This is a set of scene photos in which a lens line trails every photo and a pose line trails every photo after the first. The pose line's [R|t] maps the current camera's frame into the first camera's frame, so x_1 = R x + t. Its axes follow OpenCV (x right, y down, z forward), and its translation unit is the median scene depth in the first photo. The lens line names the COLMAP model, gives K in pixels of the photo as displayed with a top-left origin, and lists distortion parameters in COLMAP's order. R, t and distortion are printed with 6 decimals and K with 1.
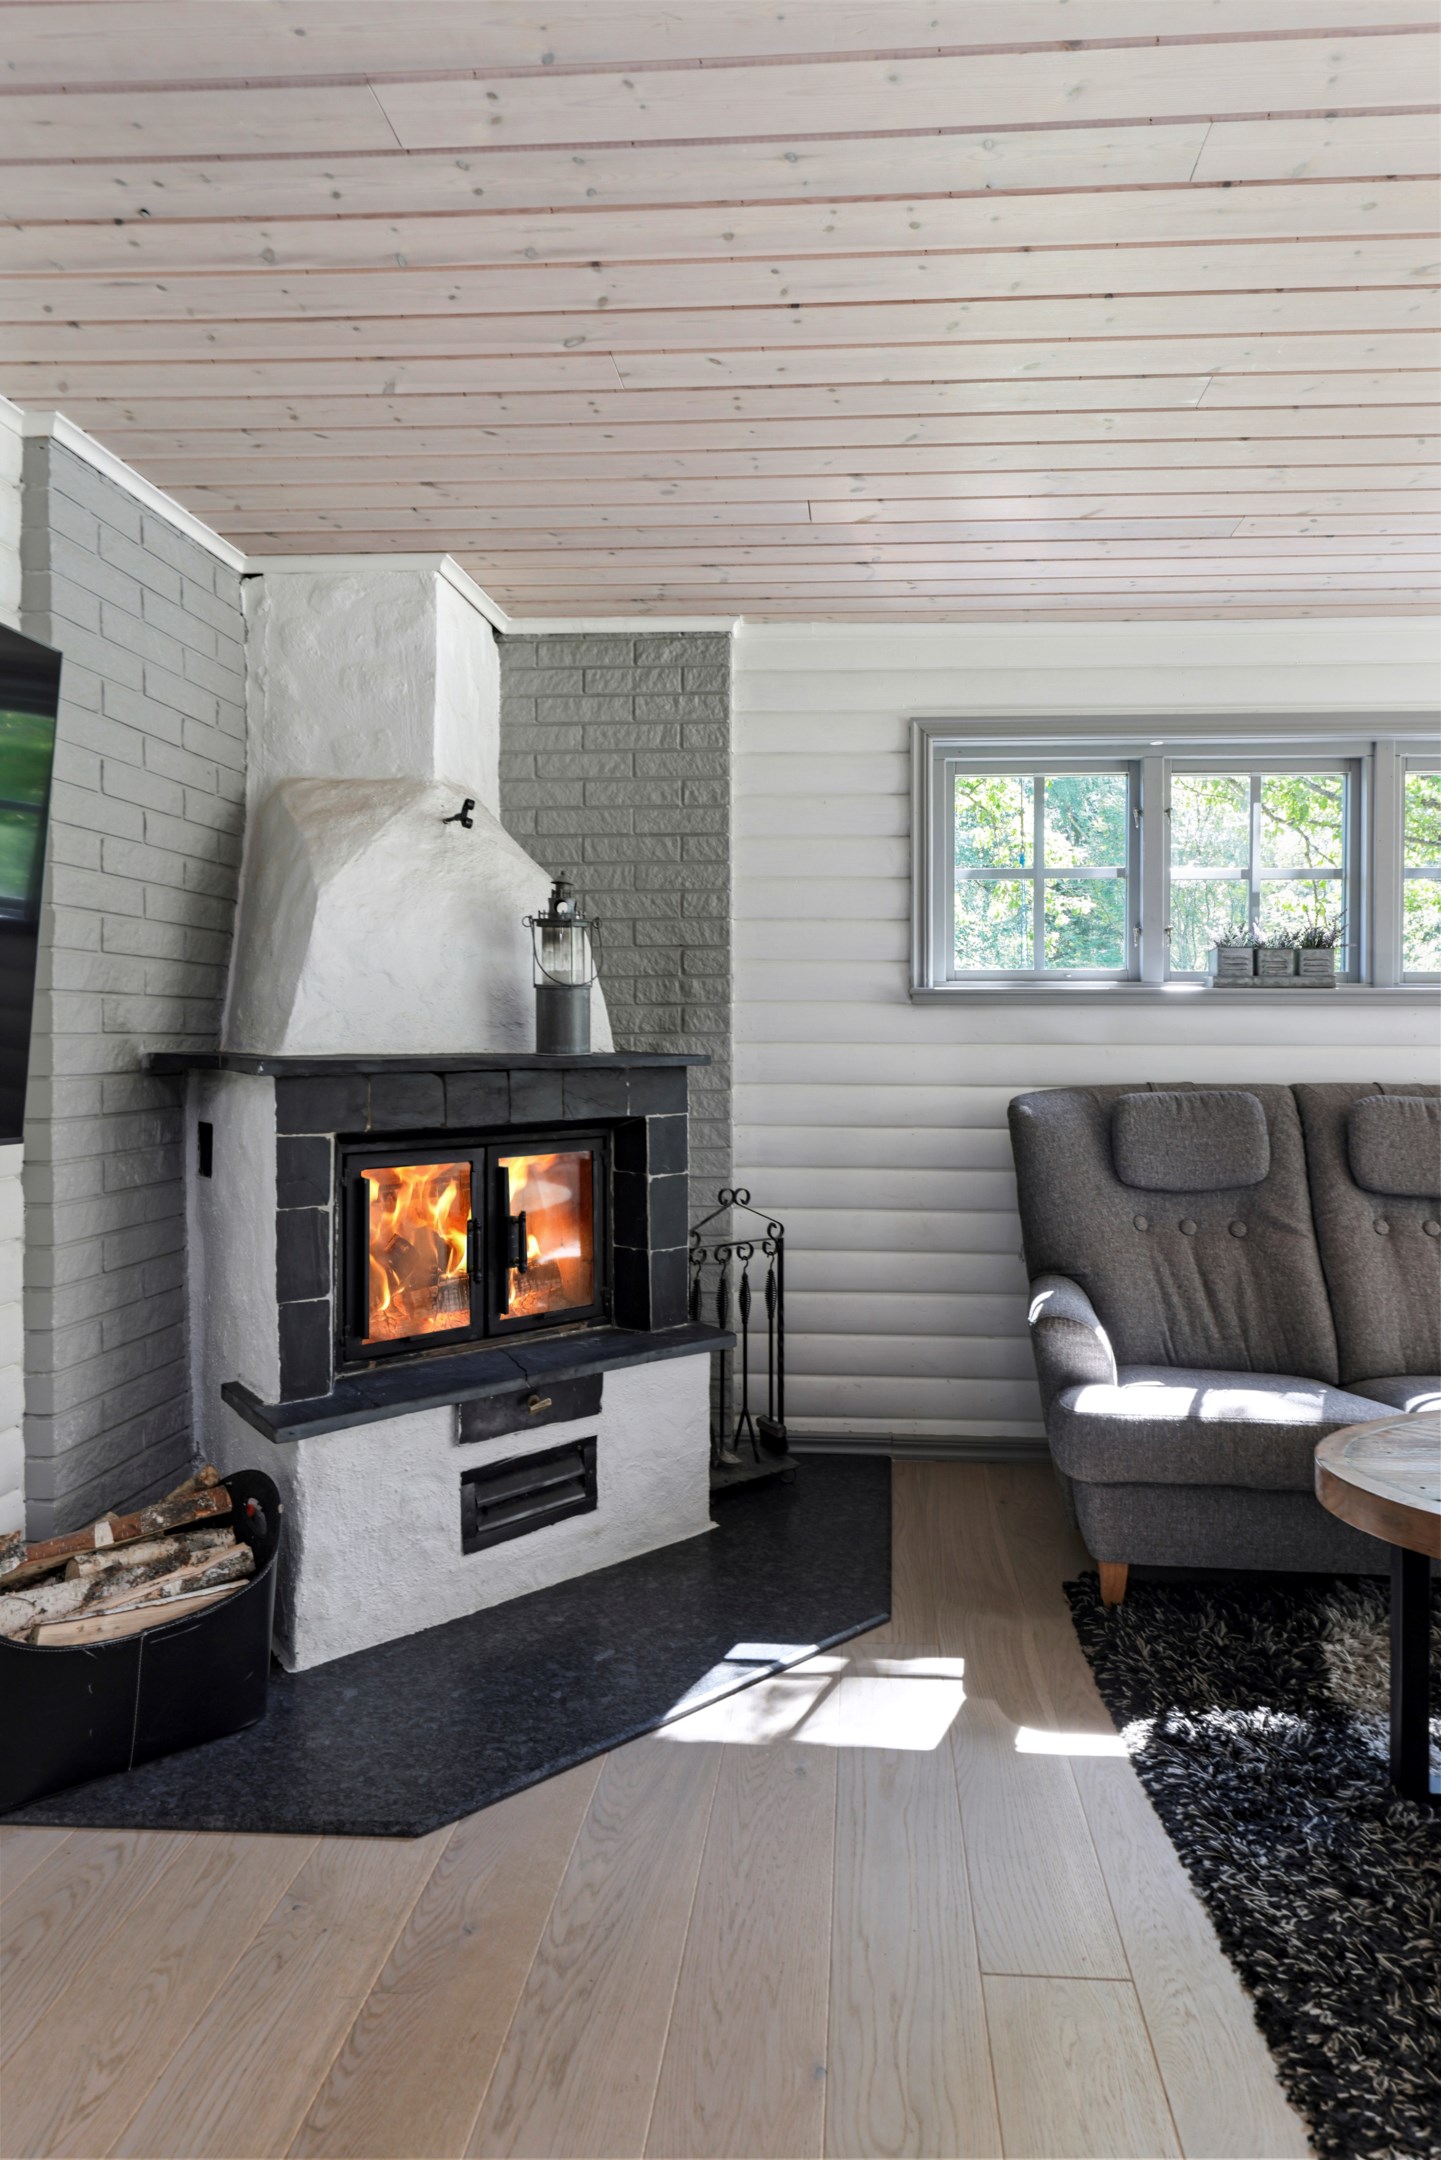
lens RADIAL K [[1193.8, 0, 785.3], [0, 1193.8, 1039.9], [0, 0, 1]] dist [0.002666, -0.003930]
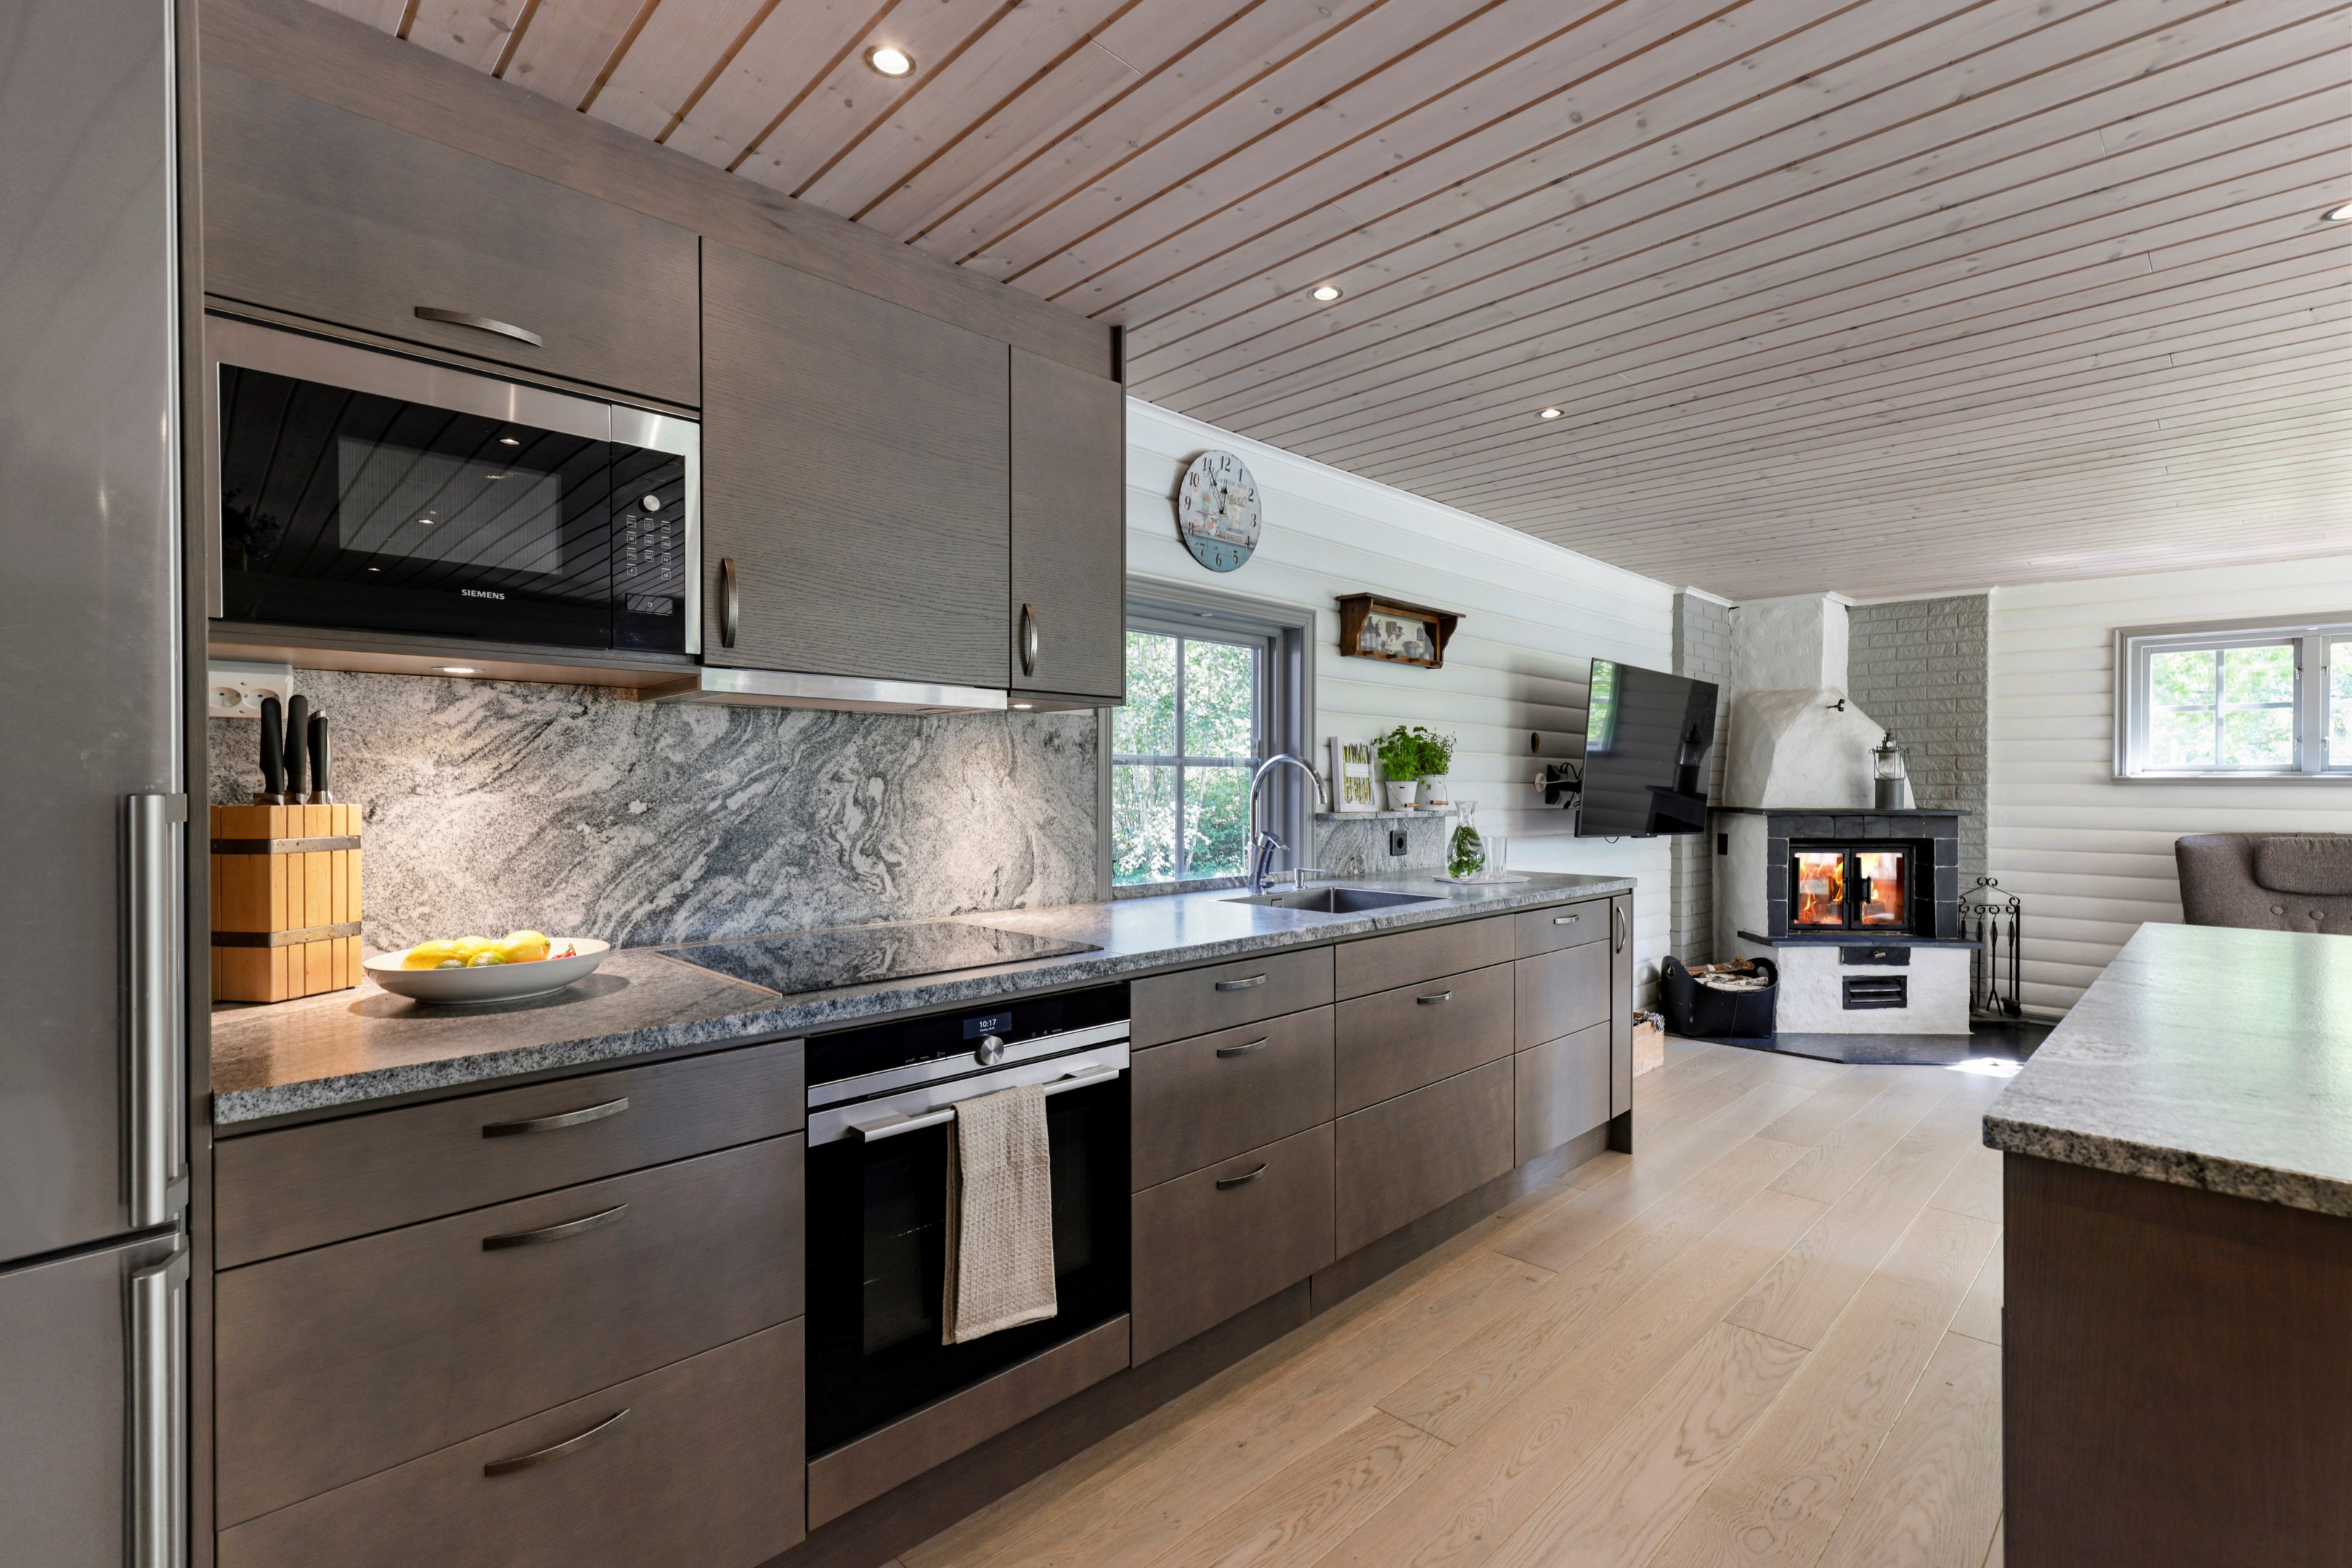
lens RADIAL K [[1065.2, 0, 1158.9], [0, 1065.2, 793.0], [0, 0, 1]] dist [-0.001421, 0.001114]
pose [[0.741314, 0.006533, -0.671127, 0.140630], [-0.005851, 0.999978, 0.003272, -0.017273], [0.671133, 0.001501, 0.741335, -1.413869]]
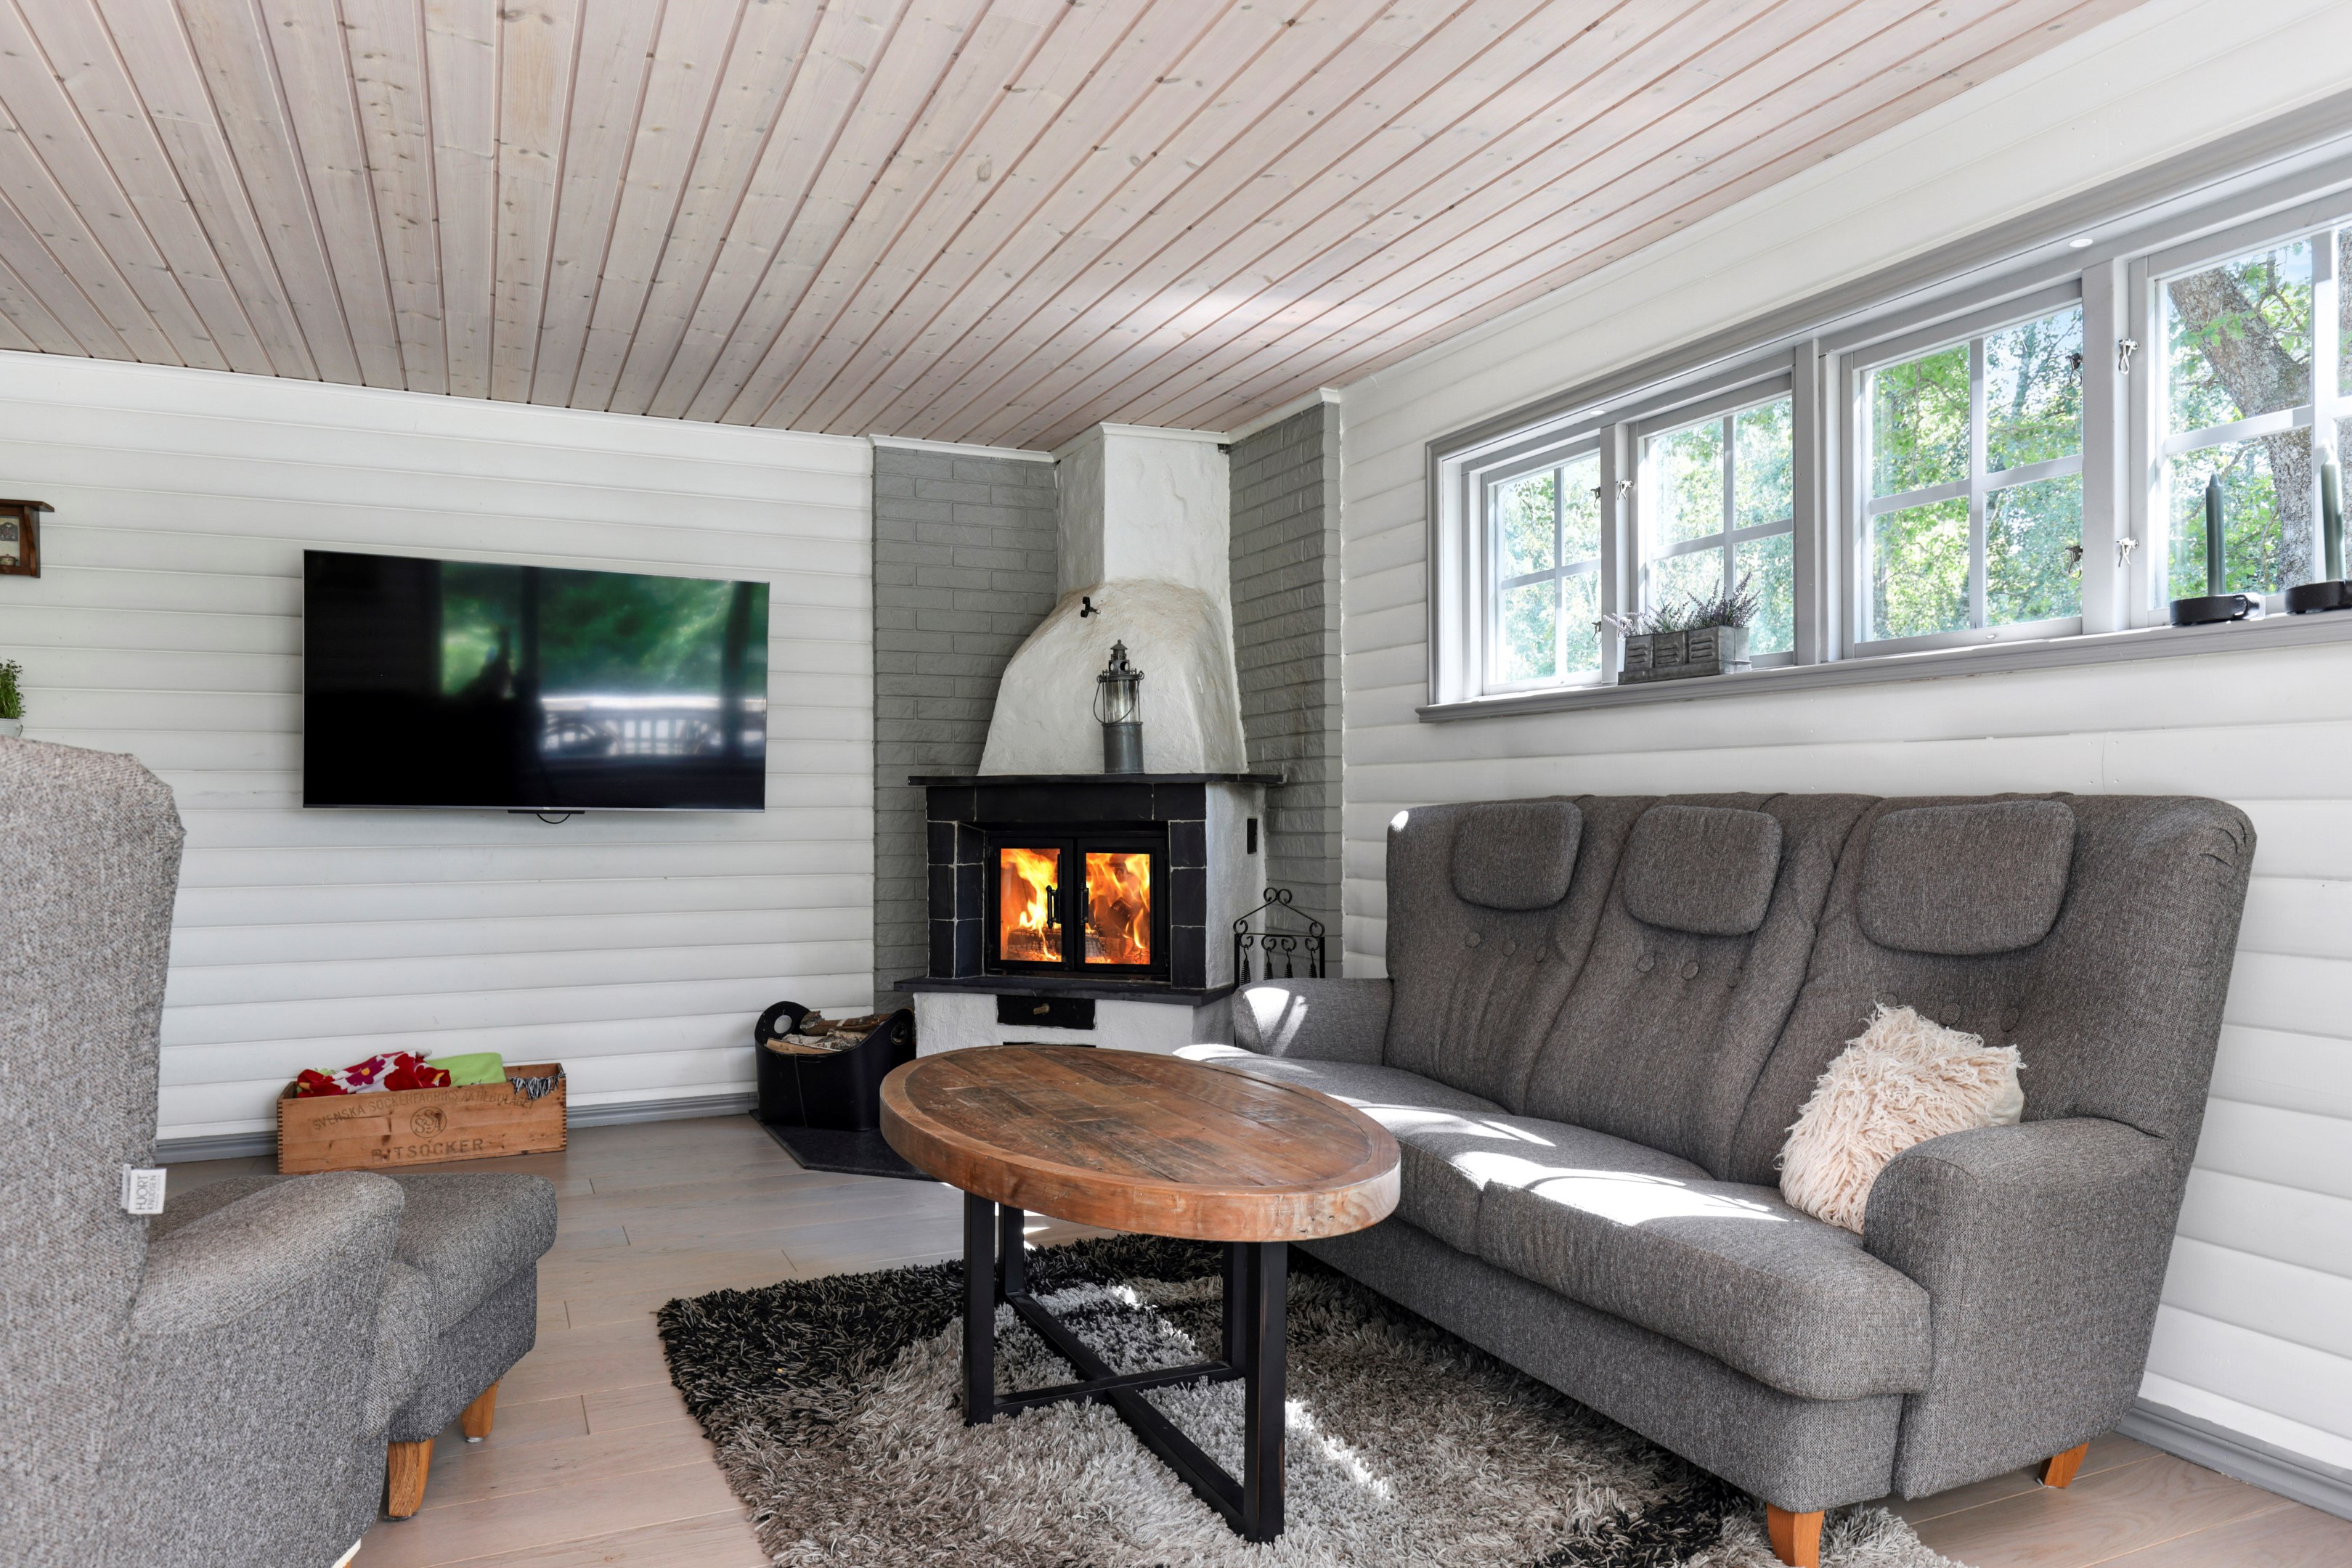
lens RADIAL K [[1561.9, 0, 1173.6], [0, 1561.9, 814.4], [0, 0, 1]] dist [0.011004, 0.002209]
pose [[0.462493, -0.000313, -0.886623, 1.427585], [-0.000078, 1.000000, -0.000394, 0.059087], [0.886623, 0.000252, 0.462493, 0.226393]]
